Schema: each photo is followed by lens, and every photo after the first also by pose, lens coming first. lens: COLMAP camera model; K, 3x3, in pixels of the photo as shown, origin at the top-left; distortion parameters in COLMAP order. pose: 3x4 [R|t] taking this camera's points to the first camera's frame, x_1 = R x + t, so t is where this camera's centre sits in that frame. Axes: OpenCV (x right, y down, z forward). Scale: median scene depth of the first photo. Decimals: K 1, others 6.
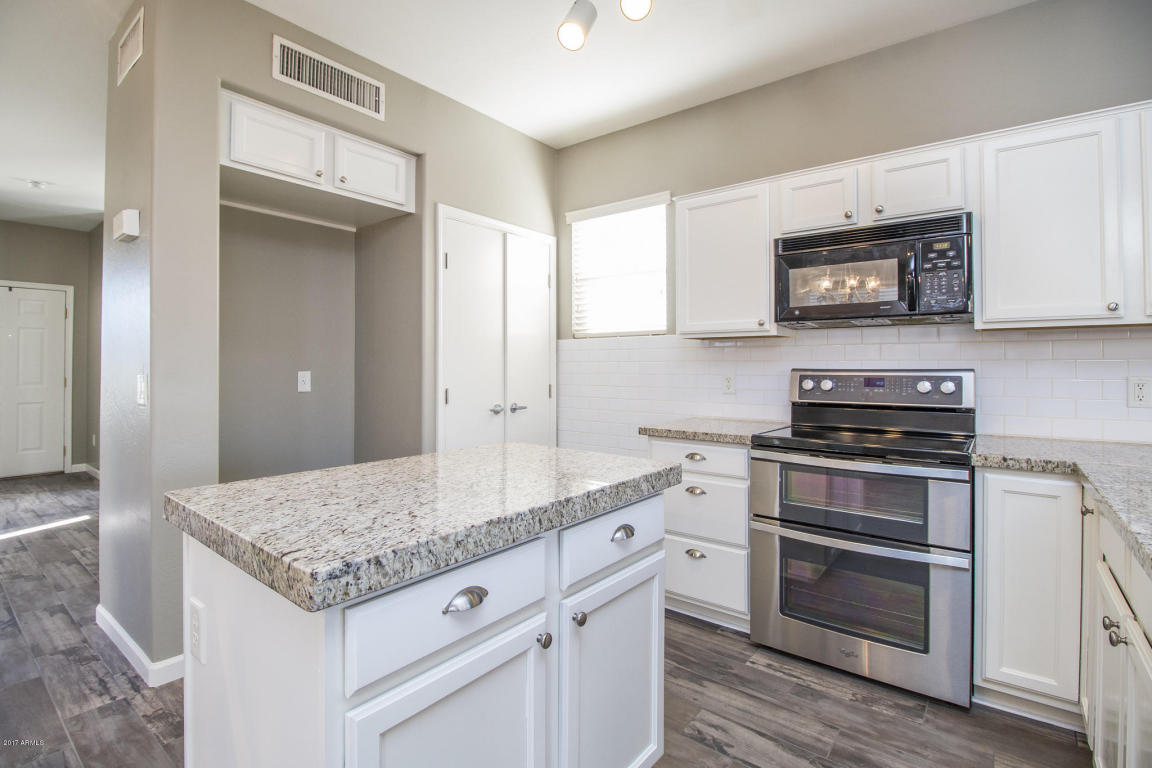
lens RADIAL K [[586.5, 0, 574.1], [0, 586.5, 357.5], [0, 0, 1]] dist [-0.015571, -0.001009]
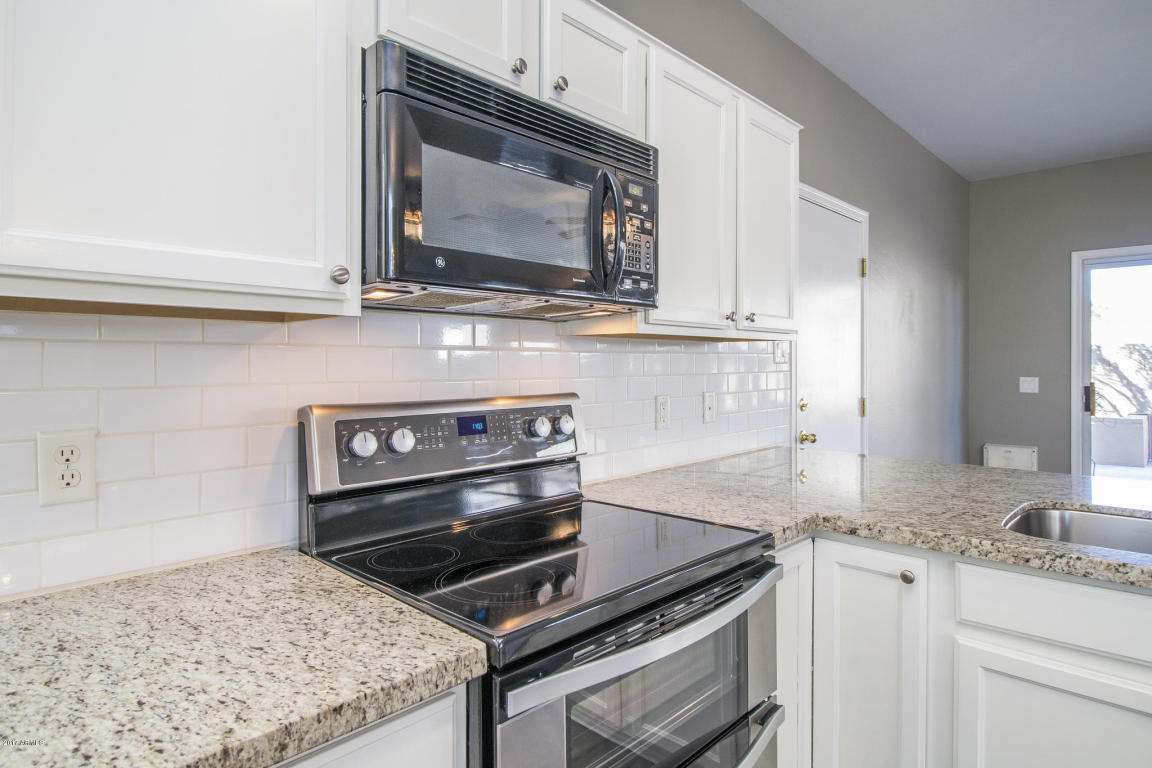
lens RADIAL K [[647.8, 0, 574.8], [0, 647.8, 365.9], [0, 0, 1]] dist [-0.000813, -0.000069]
pose [[0.074225, -0.001451, 0.997240, -0.032551], [-0.011692, 0.999929, 0.002325, -0.010330], [-0.997173, -0.011833, 0.074203, 0.852331]]
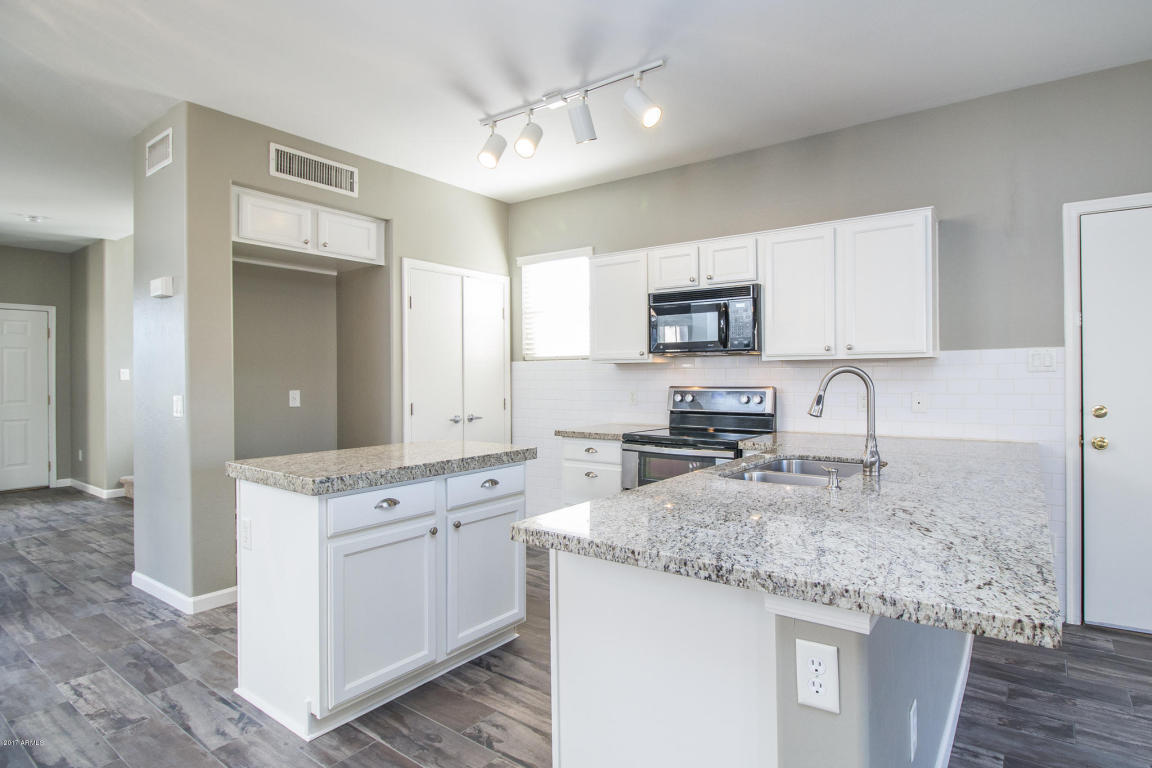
lens RADIAL K [[539.0, 0, 600.3], [0, 539.0, 377.6], [0, 0, 1]] dist [-0.002674, -0.010876]
pose [[0.995654, -0.005514, 0.092965, 0.104252], [0.004616, 0.999941, 0.009873, -0.015038], [-0.093014, -0.009401, 0.995620, -0.259987]]
